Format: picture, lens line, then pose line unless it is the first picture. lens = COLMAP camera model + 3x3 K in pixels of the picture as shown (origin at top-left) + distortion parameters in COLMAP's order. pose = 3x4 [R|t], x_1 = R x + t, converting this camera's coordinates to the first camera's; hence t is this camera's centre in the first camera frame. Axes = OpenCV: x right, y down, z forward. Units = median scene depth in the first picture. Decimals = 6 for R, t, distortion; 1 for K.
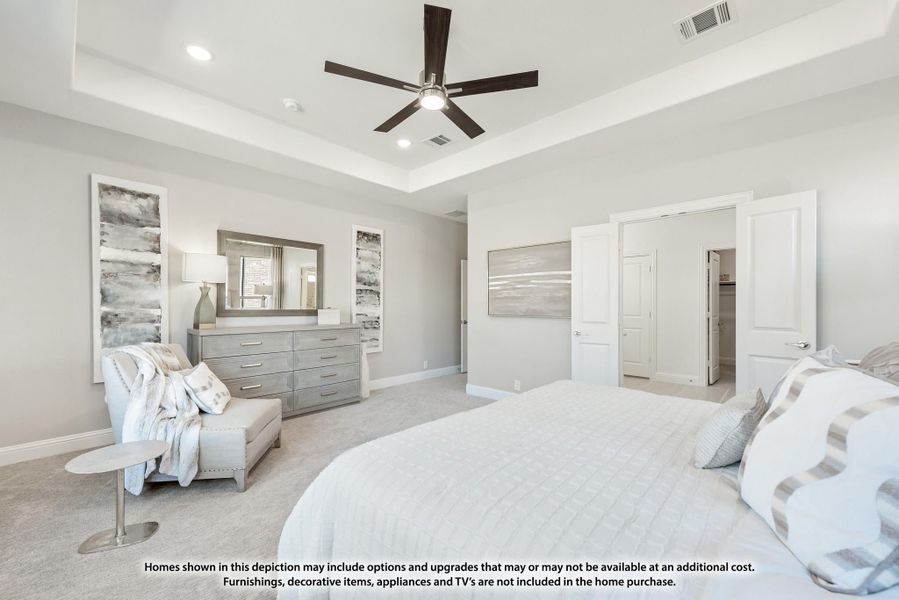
lens RADIAL K [[352.2, 0, 448.0], [0, 352.2, 303.3], [0, 0, 1]] dist [0.006925, -0.000512]
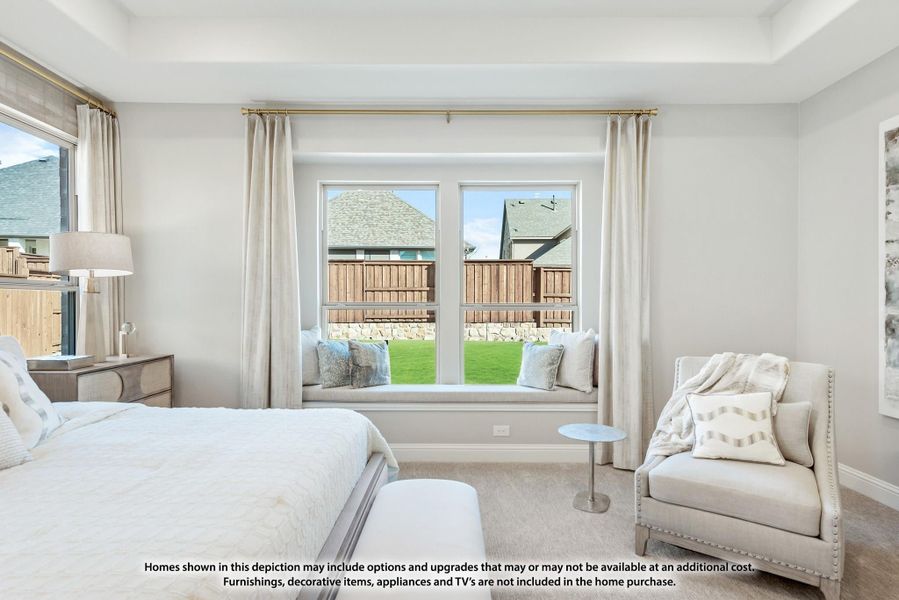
lens RADIAL K [[471.6, 0, 449.9], [0, 471.6, 313.7], [0, 0, 1]] dist [0.014266, -0.000874]
pose [[-0.726091, 0.012666, -0.687482, 0.299587], [0.003812, 0.999889, 0.014395, 0.004745], [0.687588, 0.007831, -0.726059, 1.089958]]
